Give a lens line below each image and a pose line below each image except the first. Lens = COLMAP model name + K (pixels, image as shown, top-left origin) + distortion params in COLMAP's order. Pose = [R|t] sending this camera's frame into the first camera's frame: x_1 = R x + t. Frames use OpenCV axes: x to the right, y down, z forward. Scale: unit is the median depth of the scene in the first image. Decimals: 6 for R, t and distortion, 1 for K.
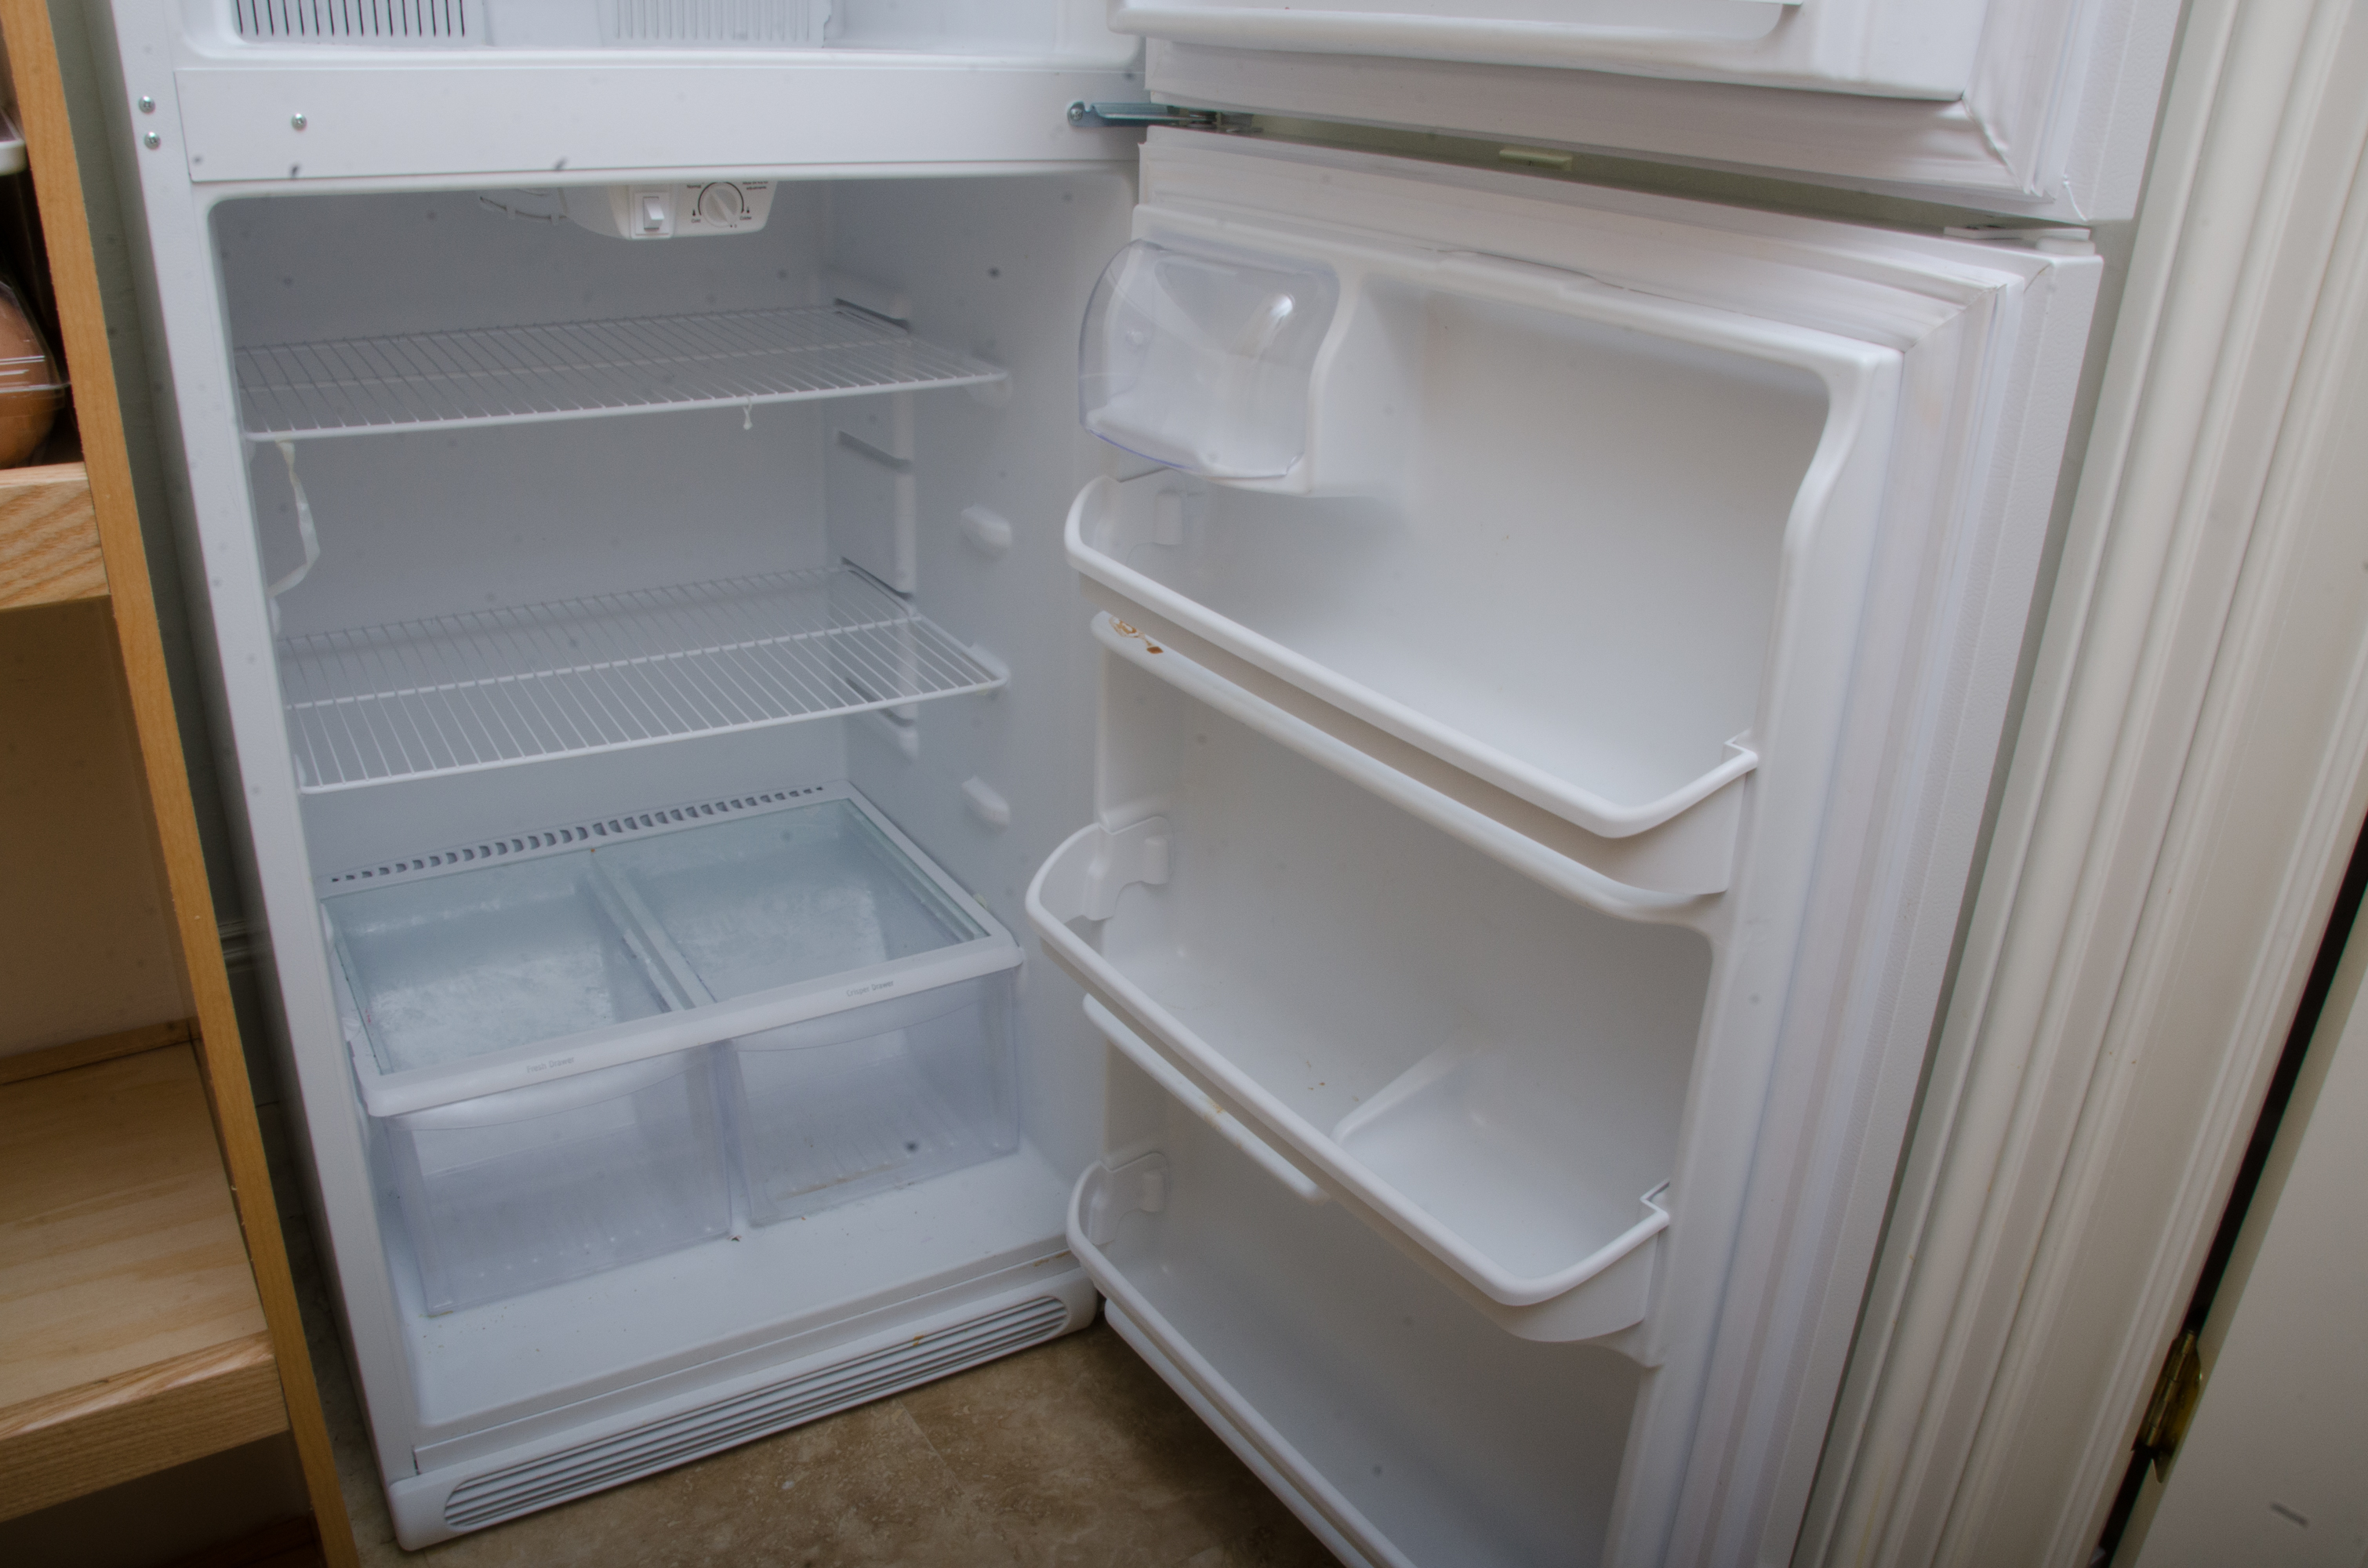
lens RADIAL K [[1806.6, 0, 1178.0], [0, 1806.6, 836.0], [0, 0, 1]] dist [-0.171664, 0.101103]
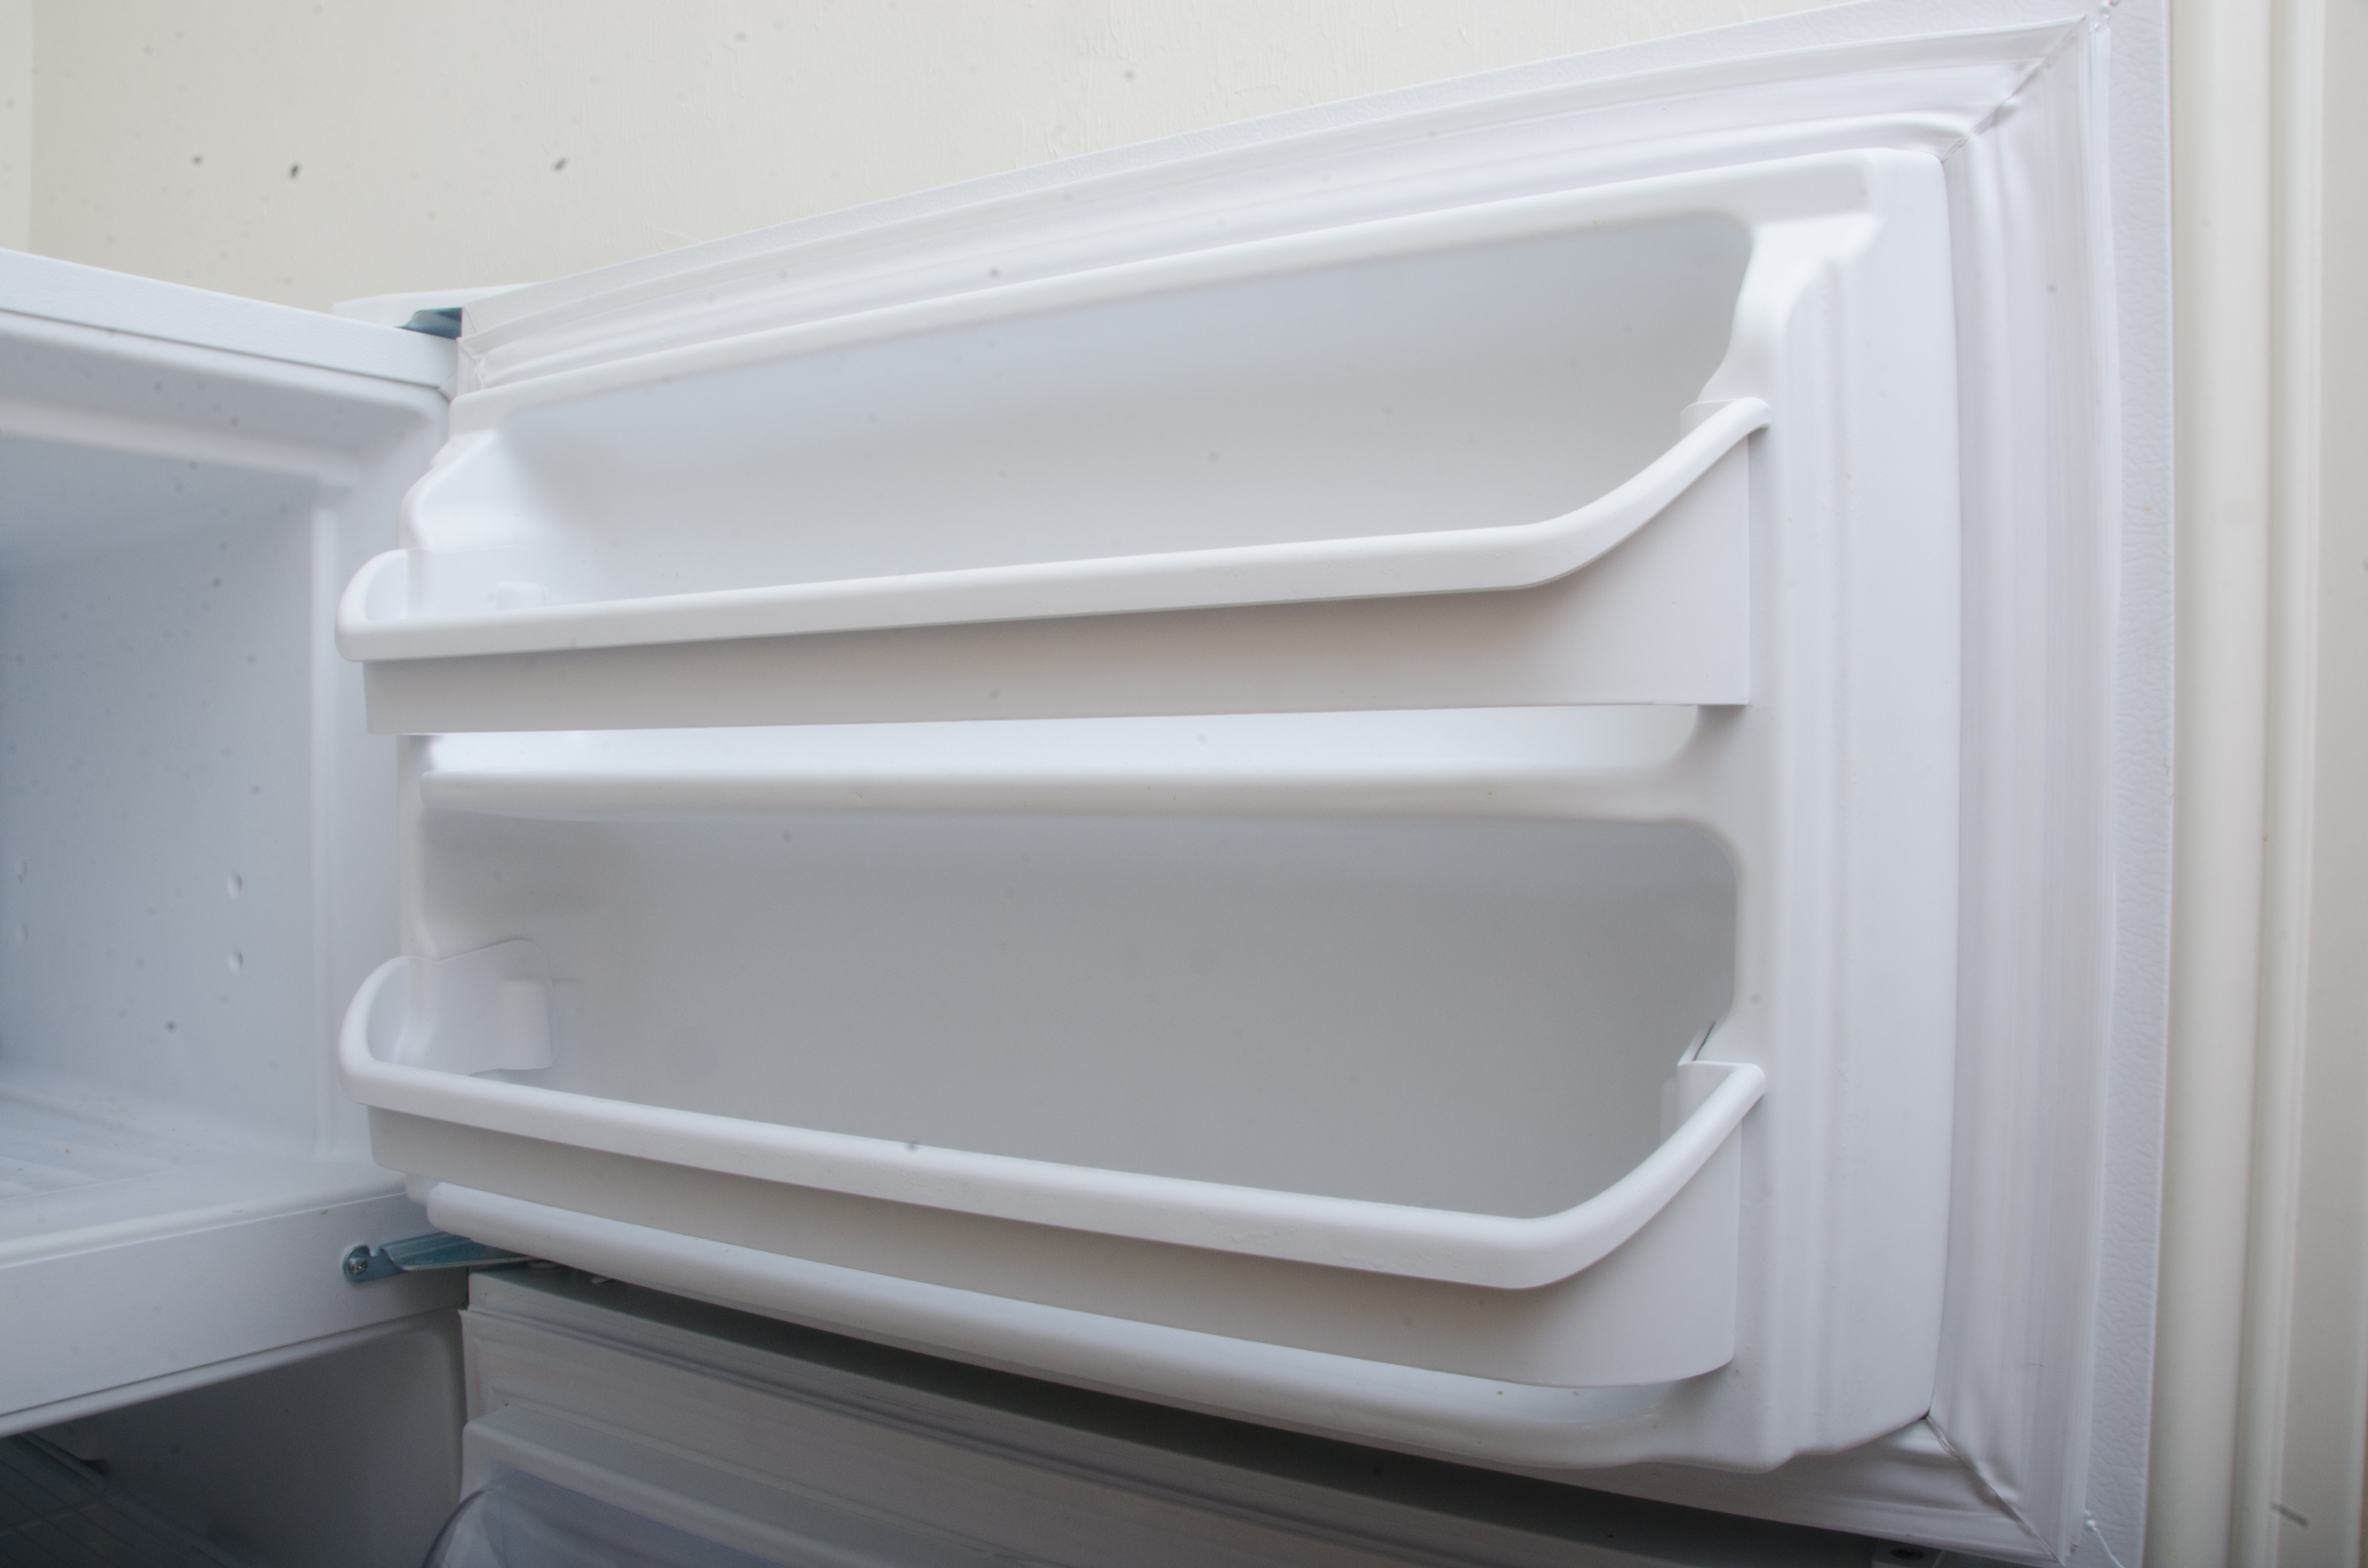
lens RADIAL K [[1806.6, 0, 1159.1], [0, 1806.6, 823.7], [0, 0, 1]] dist [-0.171664, 0.101103]
pose [[0.919906, -0.051178, 0.388785, -0.021801], [0.199237, 0.914943, -0.350977, -0.236019], [-0.337754, 0.400326, 0.851858, 0.233705]]
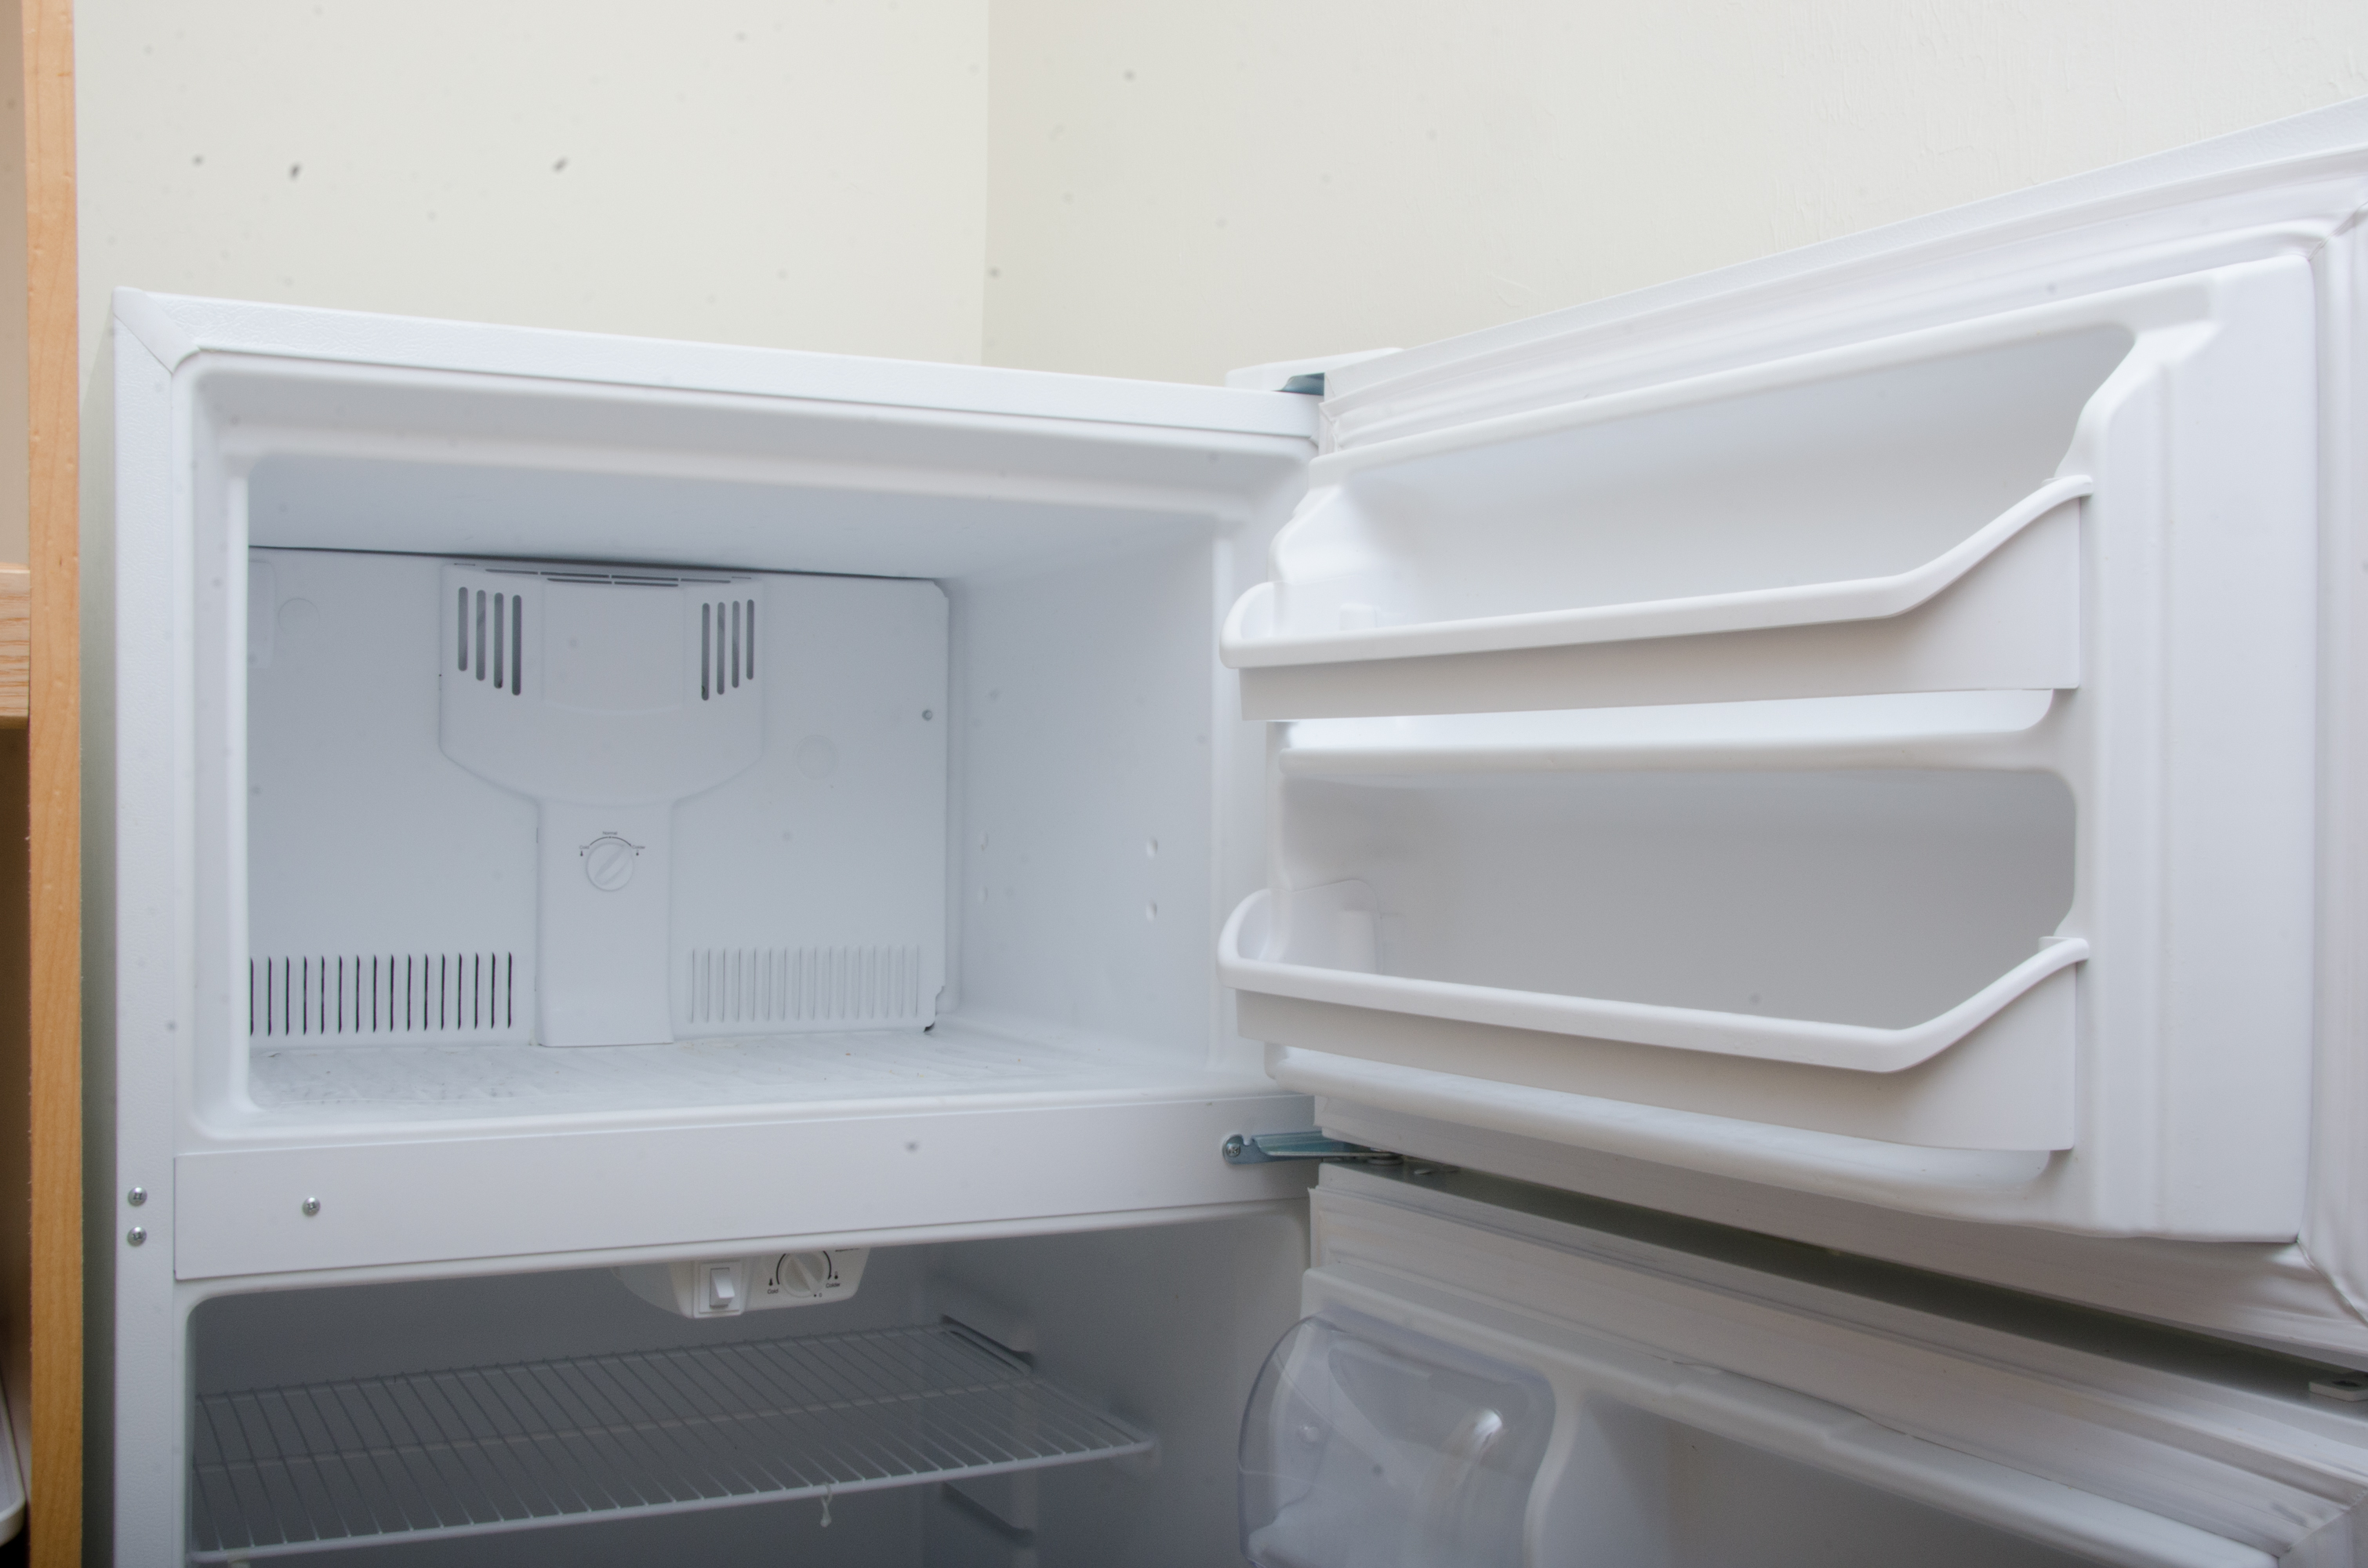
lens RADIAL K [[2430.1, 0, 1150.6], [0, 2430.1, 820.4], [0, 0, 1]] dist [-0.009129, 0.000000]
pose [[0.994593, -0.035893, -0.097447, 0.018040], [-0.007568, 0.910824, -0.412725, -0.068069], [0.103571, 0.411231, 0.905628, -0.091473]]
